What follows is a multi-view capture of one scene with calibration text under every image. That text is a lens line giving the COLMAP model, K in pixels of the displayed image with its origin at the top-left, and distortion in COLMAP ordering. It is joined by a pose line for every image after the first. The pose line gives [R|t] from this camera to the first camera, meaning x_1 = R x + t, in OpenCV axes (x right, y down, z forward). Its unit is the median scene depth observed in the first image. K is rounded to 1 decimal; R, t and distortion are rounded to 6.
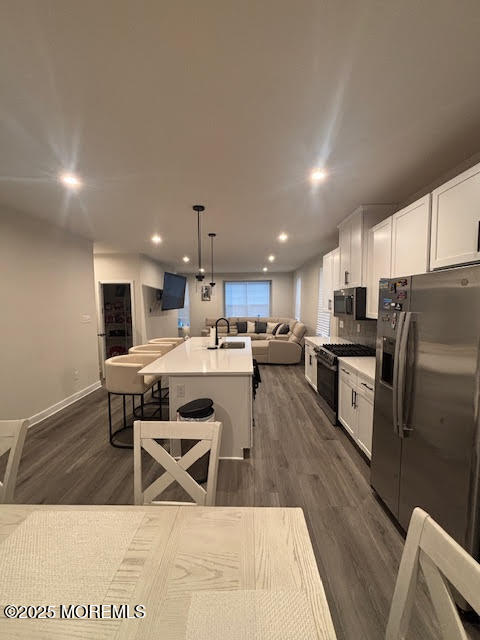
lens RADIAL K [[253.2, 0, 239.1], [0, 253.2, 320.6], [0, 0, 1]] dist [0.005847, 0.000154]
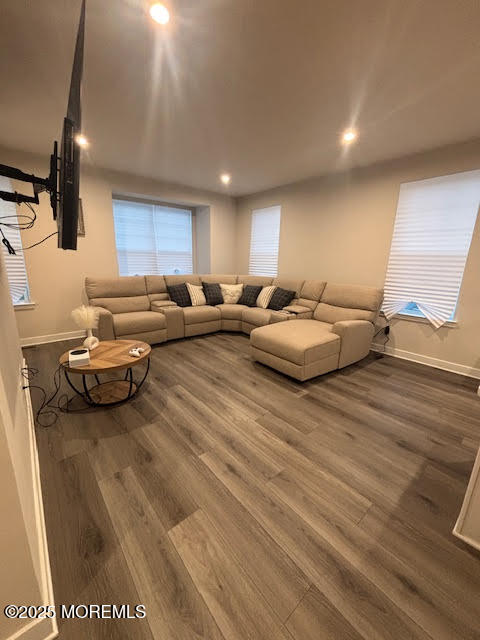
lens RADIAL K [[257.2, 0, 242.2], [0, 257.2, 319.3], [0, 0, 1]] dist [0.001954, -0.000199]
pose [[0.736550, -0.128586, 0.664048, -0.324939], [0.016992, 0.984971, 0.171882, -0.017502], [-0.676170, -0.115316, 0.727665, 0.738391]]
